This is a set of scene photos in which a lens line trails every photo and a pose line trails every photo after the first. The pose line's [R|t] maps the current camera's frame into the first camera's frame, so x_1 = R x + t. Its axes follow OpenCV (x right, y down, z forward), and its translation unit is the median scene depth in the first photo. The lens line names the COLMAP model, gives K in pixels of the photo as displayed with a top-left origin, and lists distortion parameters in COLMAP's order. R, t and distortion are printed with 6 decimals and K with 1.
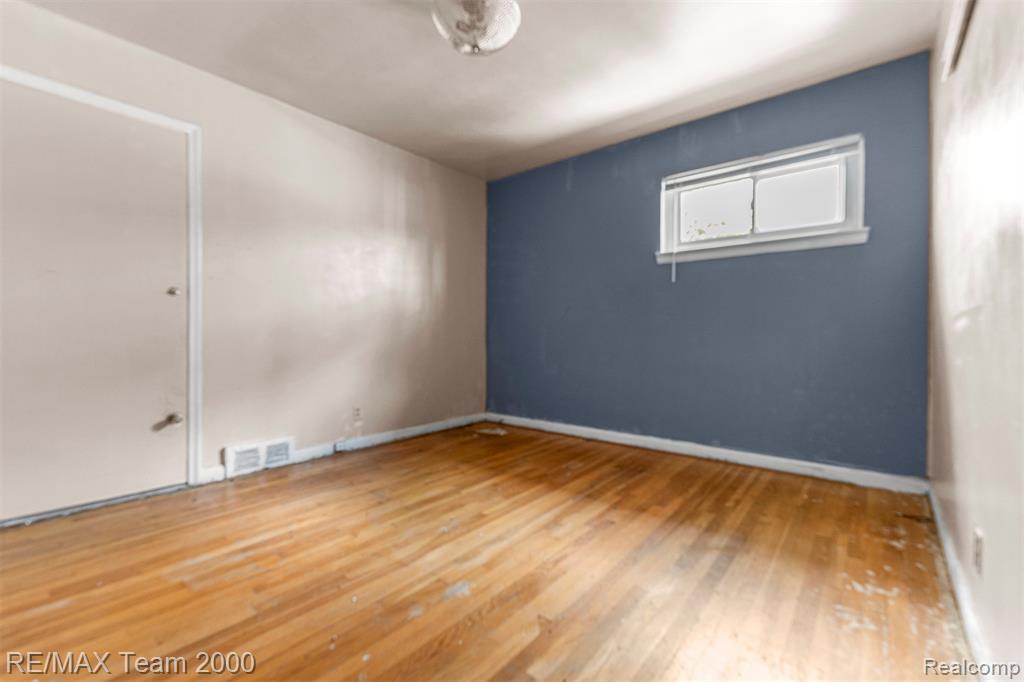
lens RADIAL K [[440.0, 0, 511.9], [0, 440.0, 332.8], [0, 0, 1]] dist [0.003967, 0.000149]
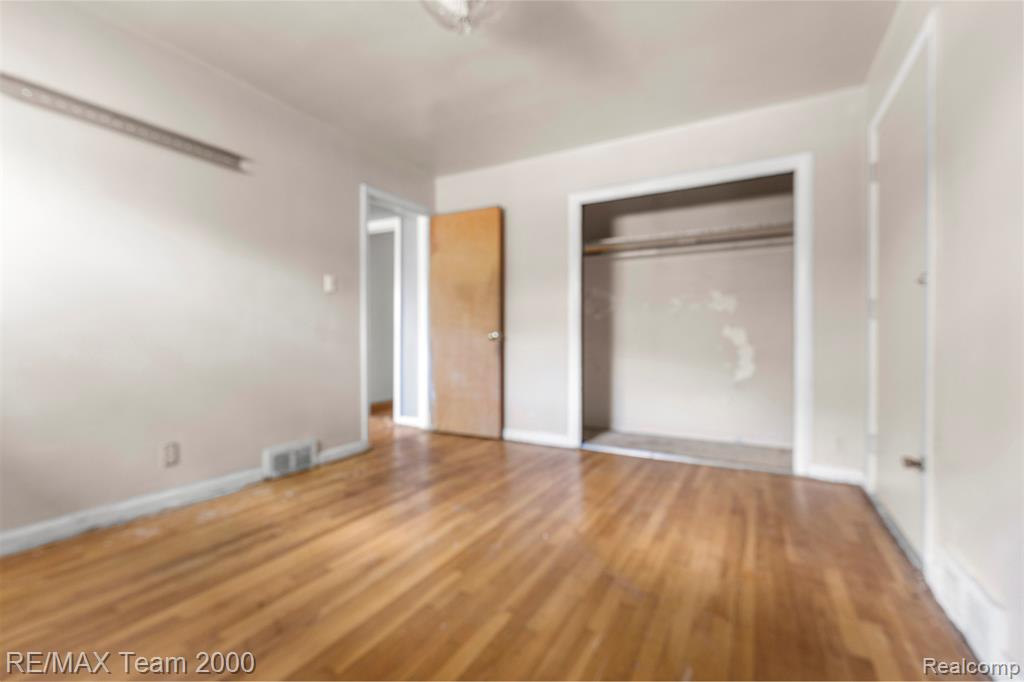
lens RADIAL K [[440.0, 0, 511.9], [0, 440.0, 332.8], [0, 0, 1]] dist [0.003967, 0.000149]
pose [[-0.984760, -0.003455, -0.173884, -0.018616], [-0.001164, 0.999911, -0.013277, 0.001316], [0.173915, -0.012872, -0.984677, 1.710411]]
